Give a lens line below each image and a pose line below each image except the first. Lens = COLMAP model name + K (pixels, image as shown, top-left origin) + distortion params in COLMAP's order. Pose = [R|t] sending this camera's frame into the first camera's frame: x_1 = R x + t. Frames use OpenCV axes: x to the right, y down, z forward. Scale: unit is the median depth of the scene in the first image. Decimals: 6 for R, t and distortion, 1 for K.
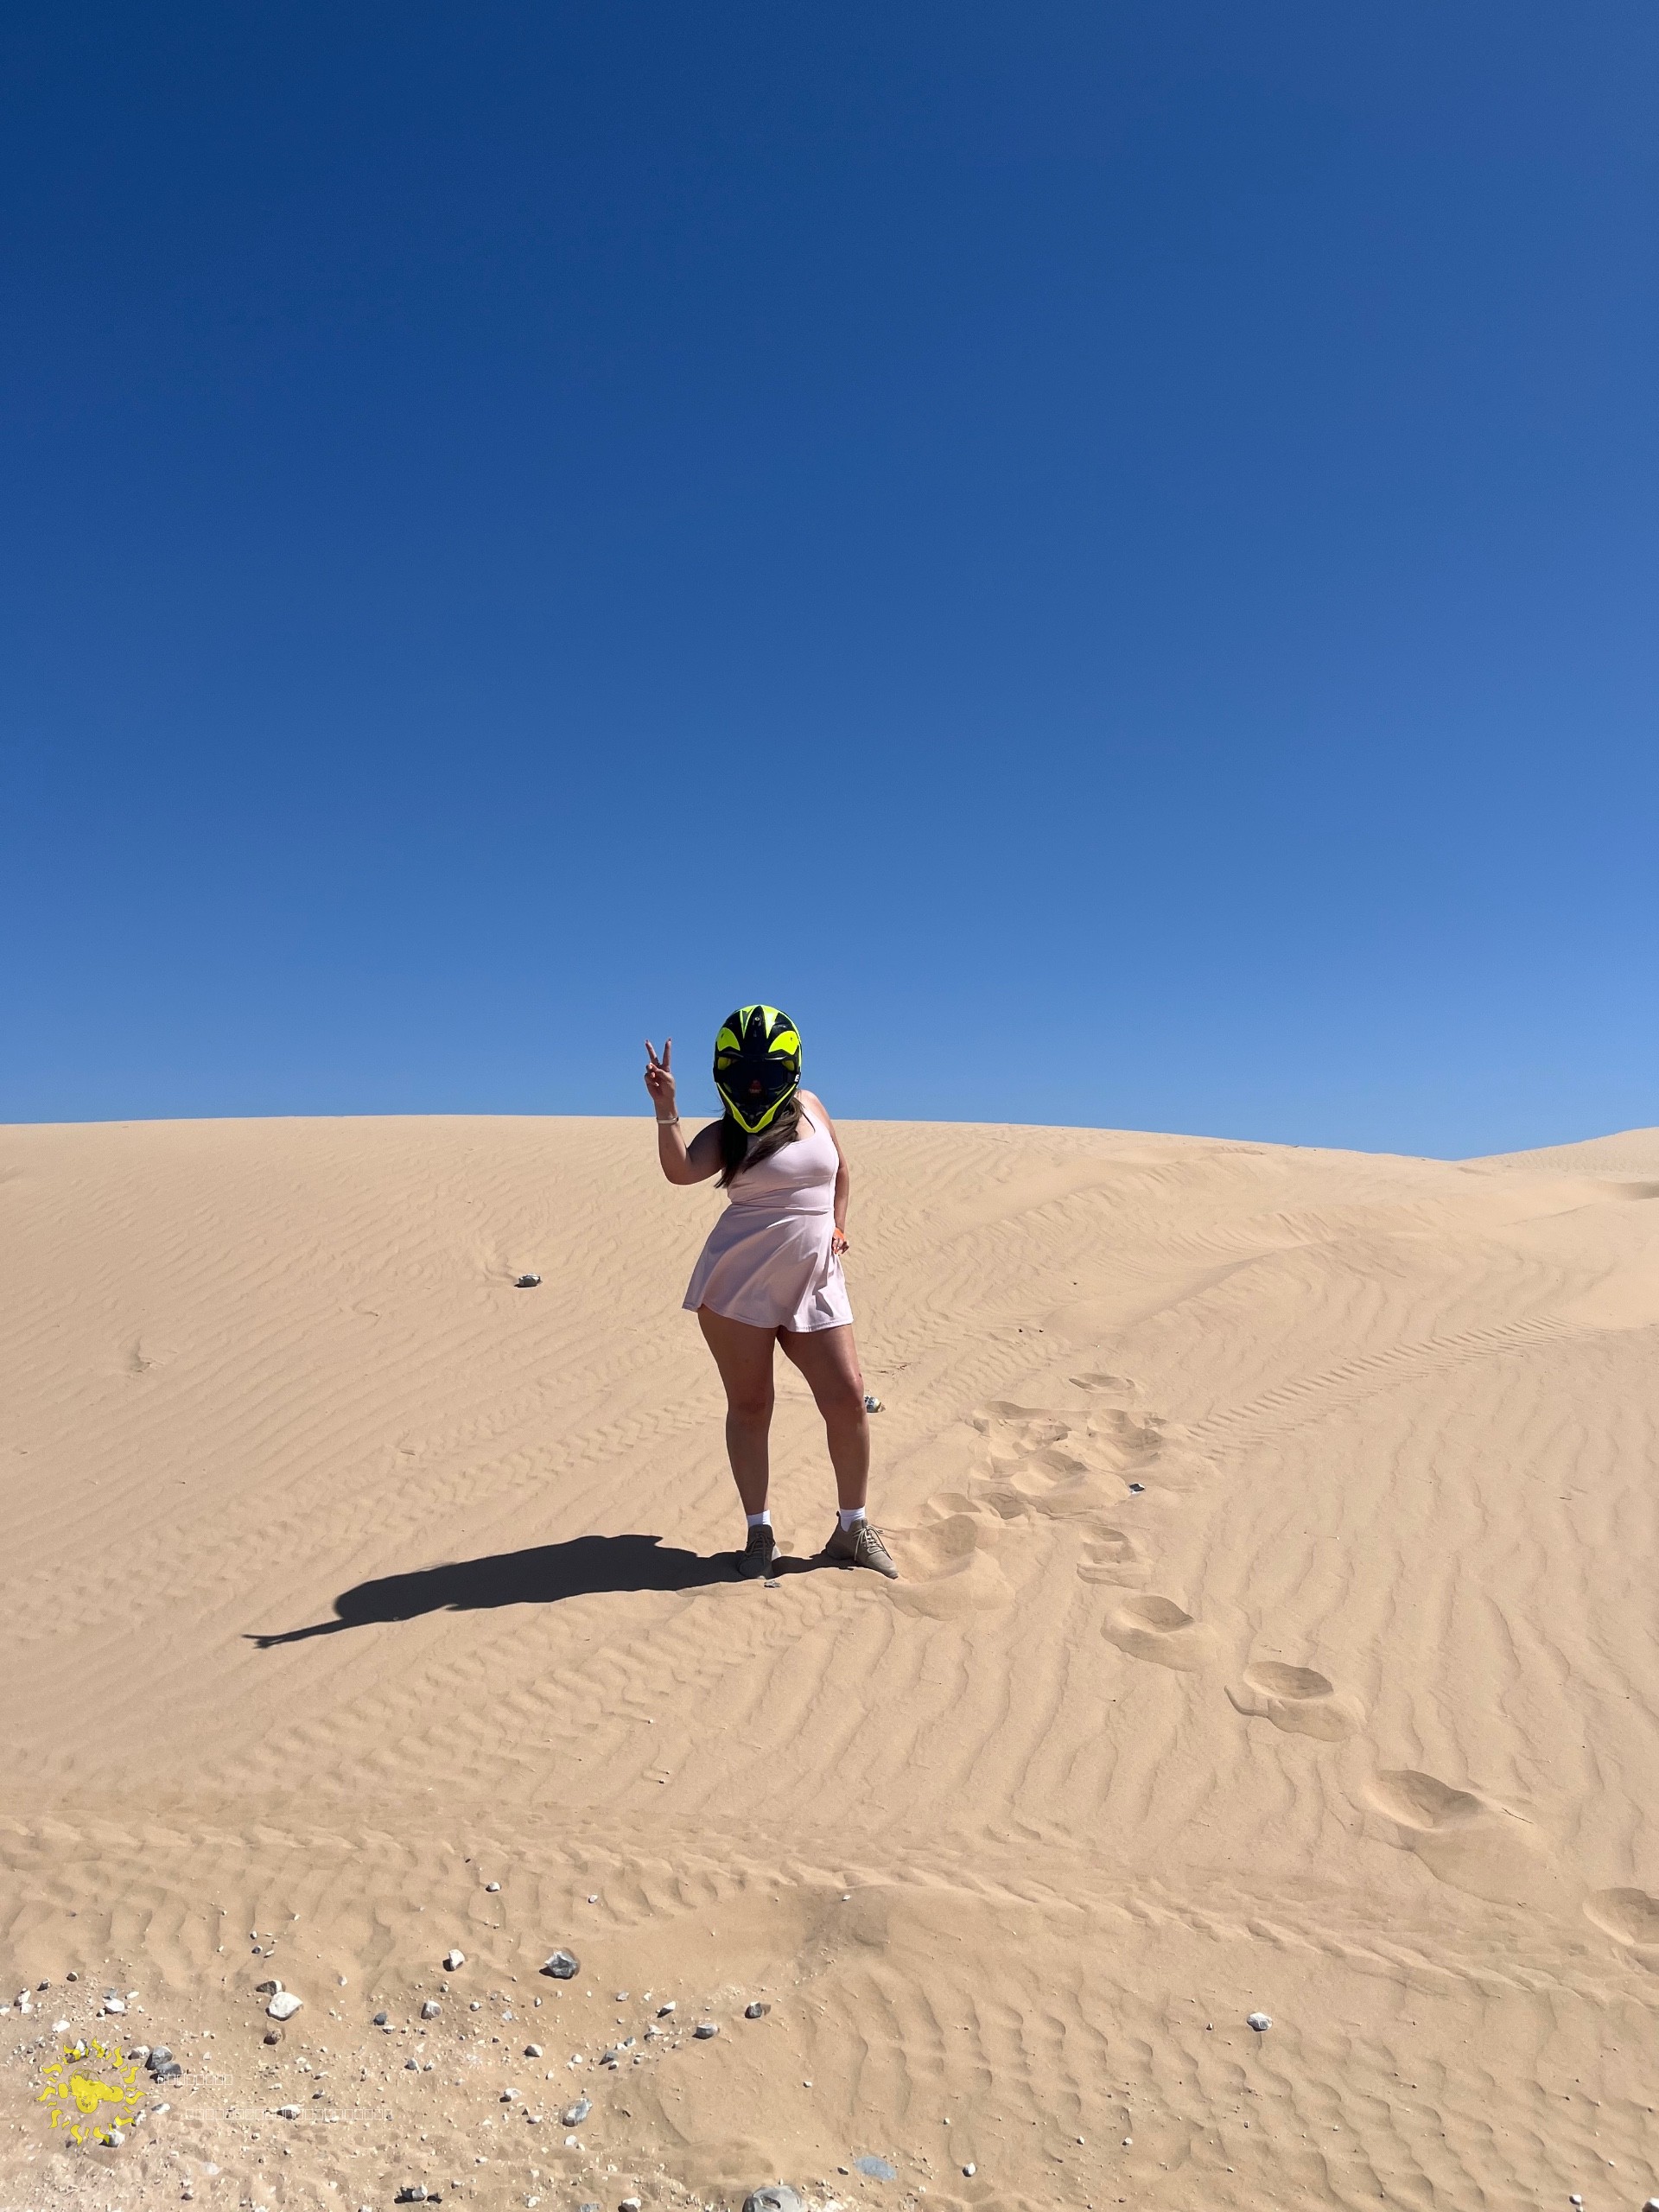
lens RADIAL K [[1675.5, 0, 840.2], [0, 1675.5, 1065.1], [0, 0, 1]] dist [0.035706, -0.046446]
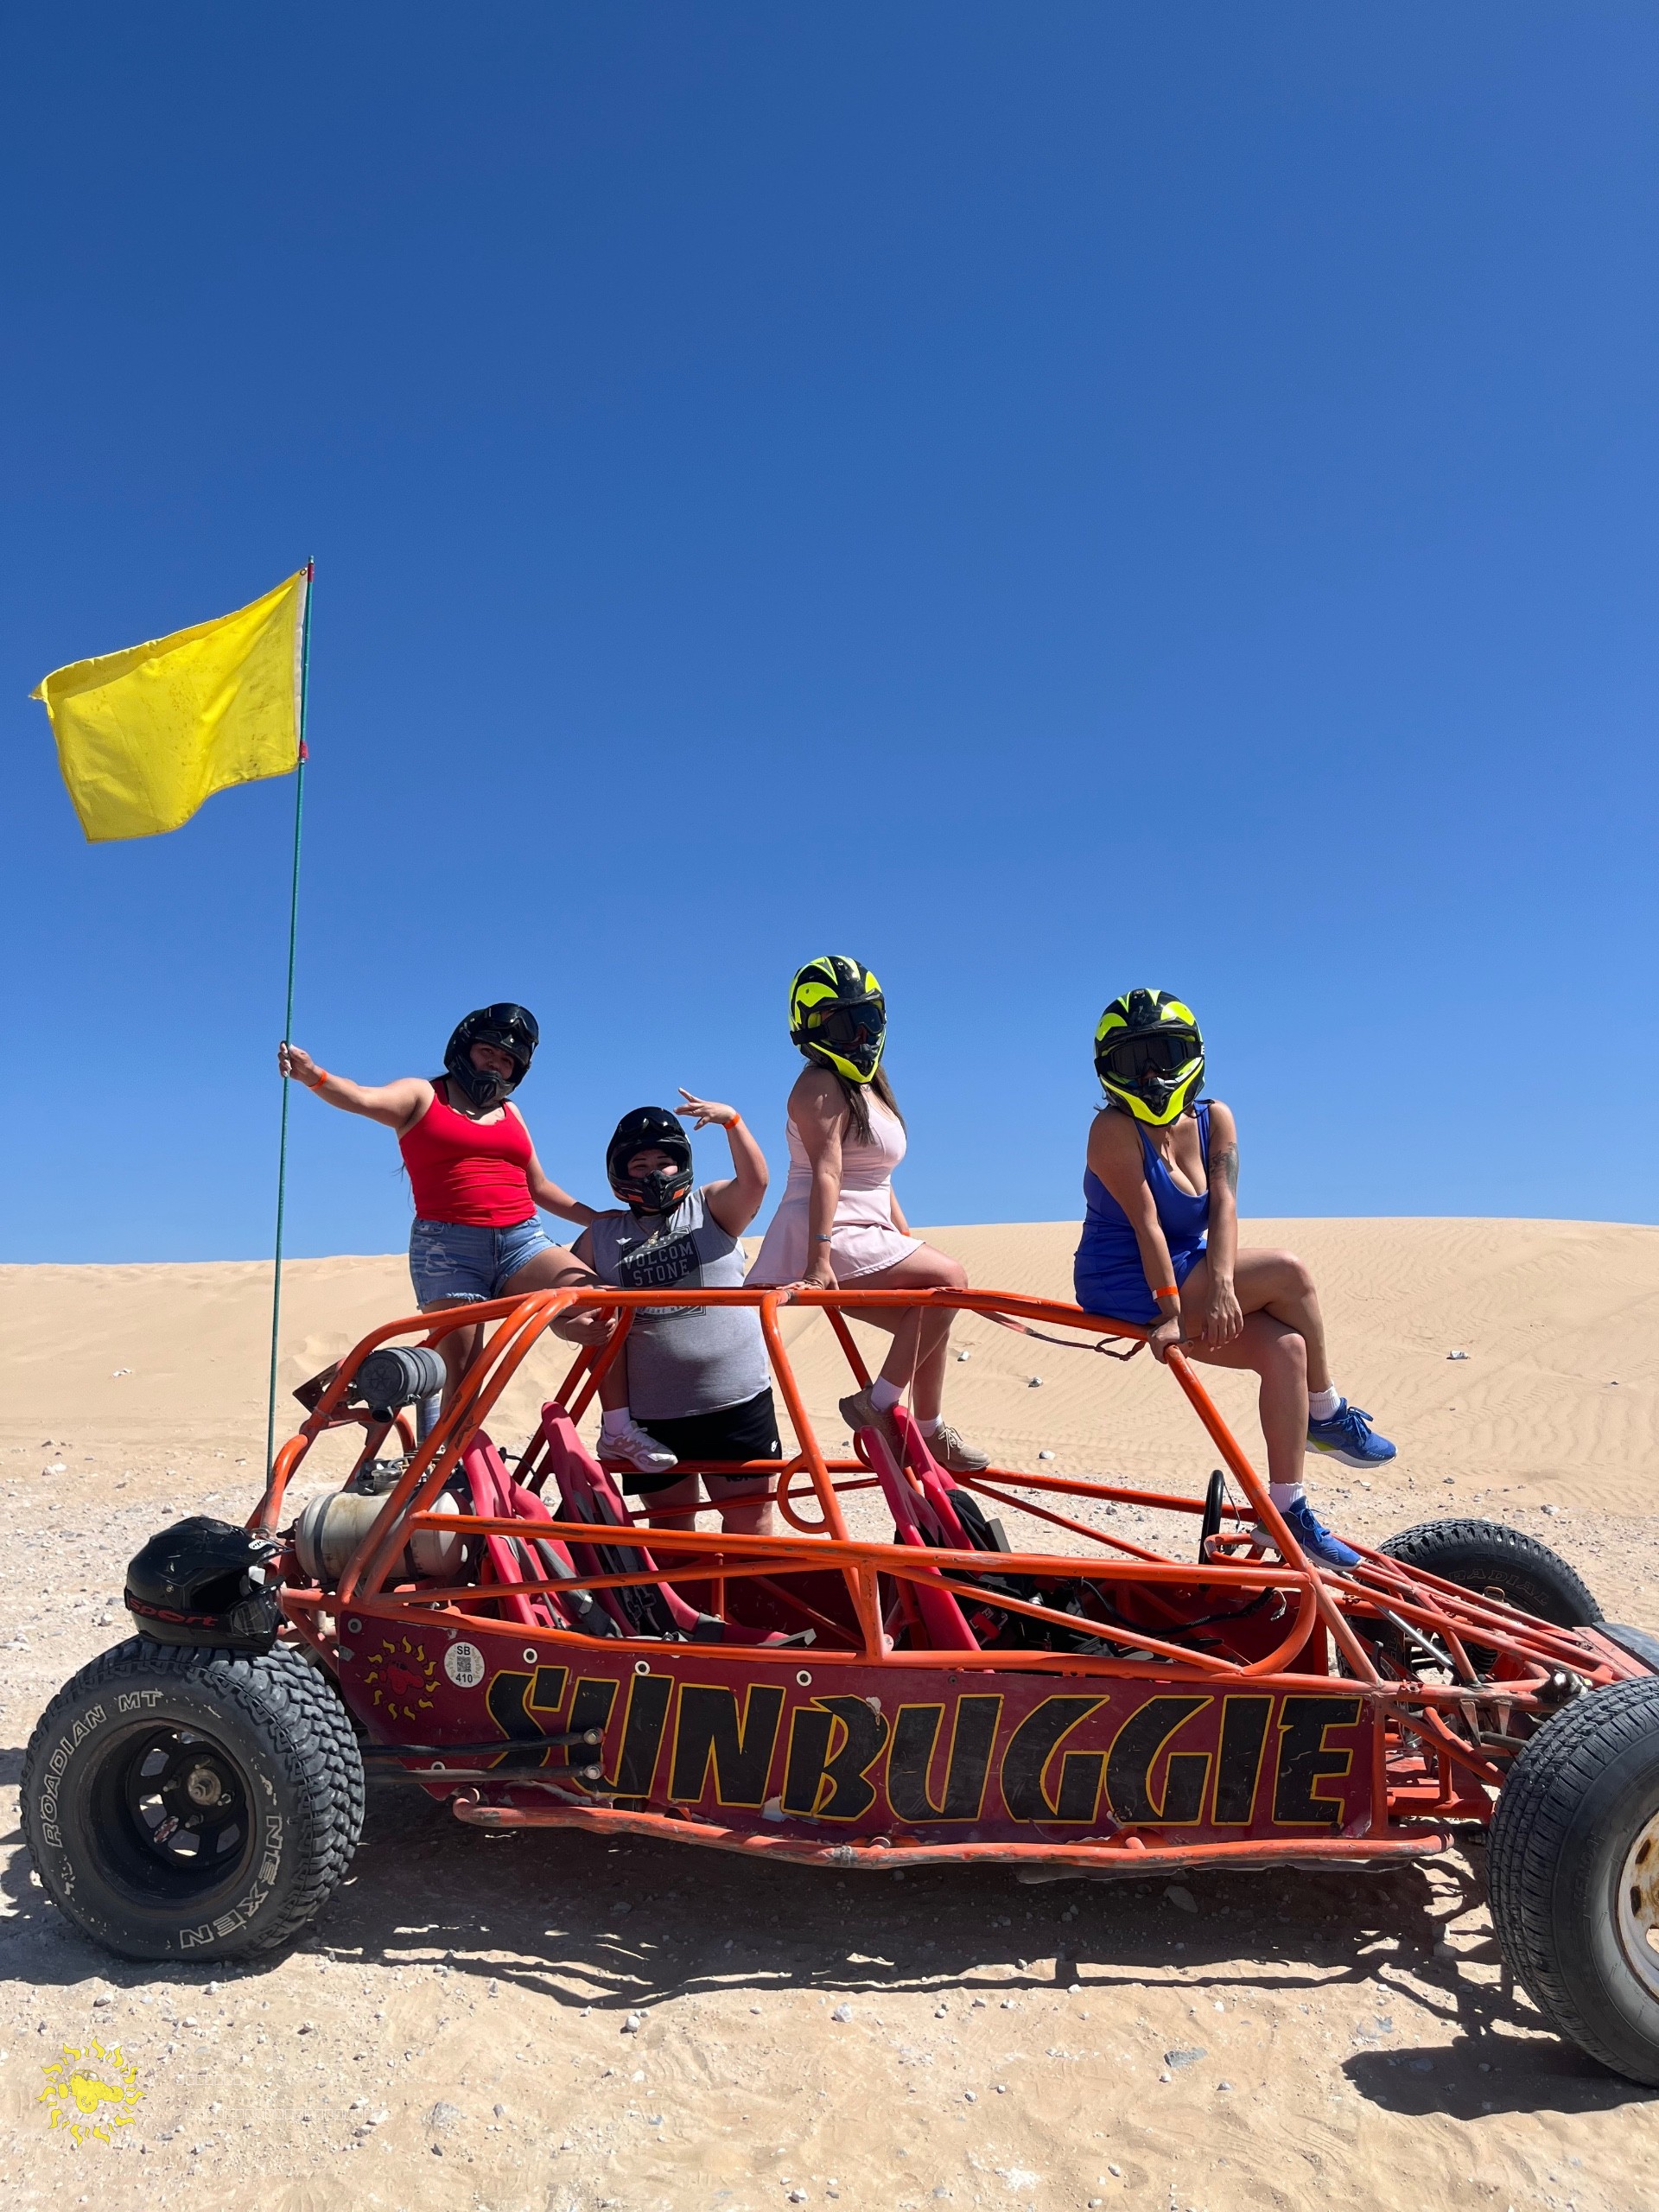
lens RADIAL K [[1666.3, 0, 824.2], [0, 1666.3, 1117.7], [0, 0, 1]] dist [0.058211, -0.090215]
pose [[0.979973, -0.032708, -0.196424, -0.221328], [0.026319, 0.999039, -0.035054, -0.022049], [0.197382, 0.029182, 0.979892, -0.763732]]
